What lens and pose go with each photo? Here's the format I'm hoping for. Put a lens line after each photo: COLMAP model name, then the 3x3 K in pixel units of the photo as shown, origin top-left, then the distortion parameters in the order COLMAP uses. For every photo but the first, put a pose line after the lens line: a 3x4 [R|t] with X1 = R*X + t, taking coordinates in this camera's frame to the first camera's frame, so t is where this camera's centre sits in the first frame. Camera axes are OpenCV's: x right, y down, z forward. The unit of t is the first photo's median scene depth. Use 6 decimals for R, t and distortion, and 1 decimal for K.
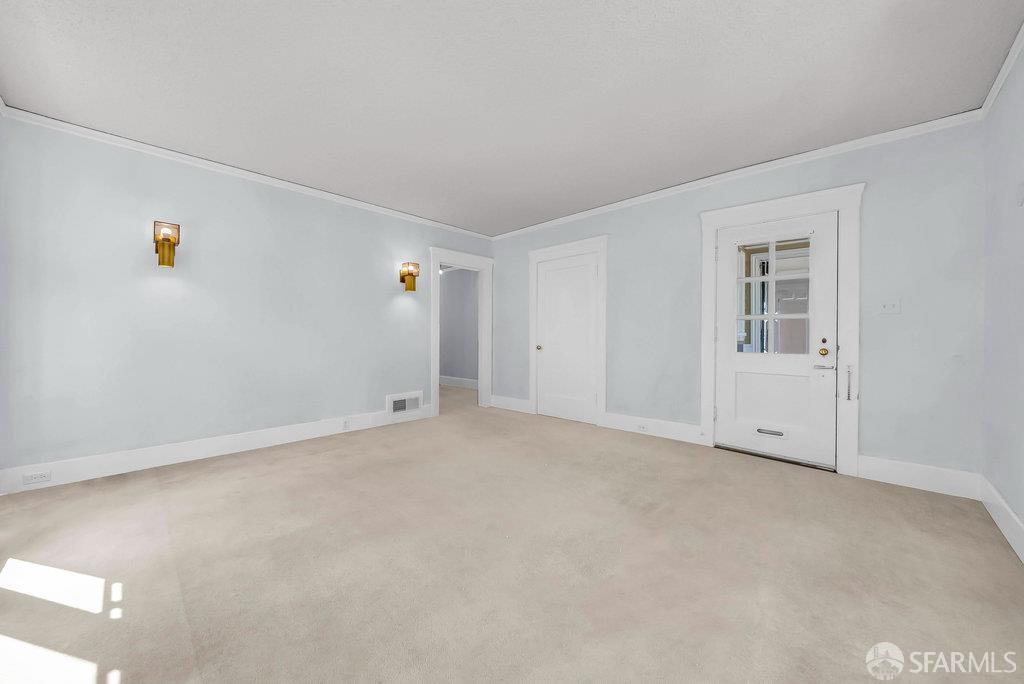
lens RADIAL K [[368.9, 0, 508.8], [0, 368.9, 335.5], [0, 0, 1]] dist [0.000012, -0.000053]
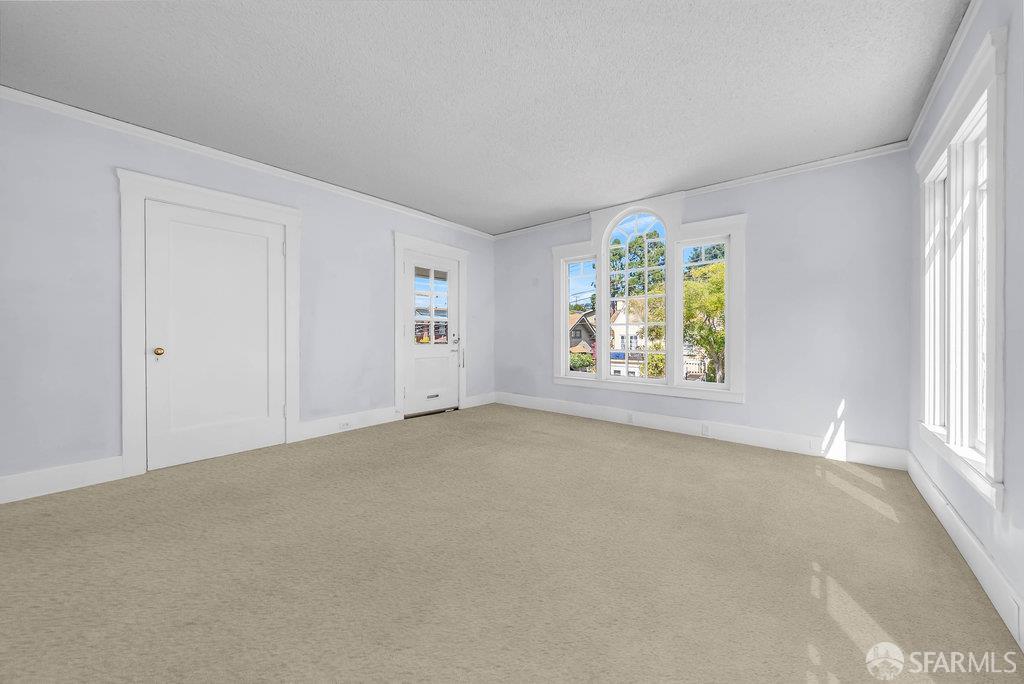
lens RADIAL K [[368.9, 0, 508.8], [0, 368.9, 335.5], [0, 0, 1]] dist [0.000012, -0.000053]
pose [[-0.033190, -0.008692, 0.999411, -0.861642], [0.001826, 0.999960, 0.008758, 0.000541], [-0.999447, 0.002116, -0.033173, 0.789872]]
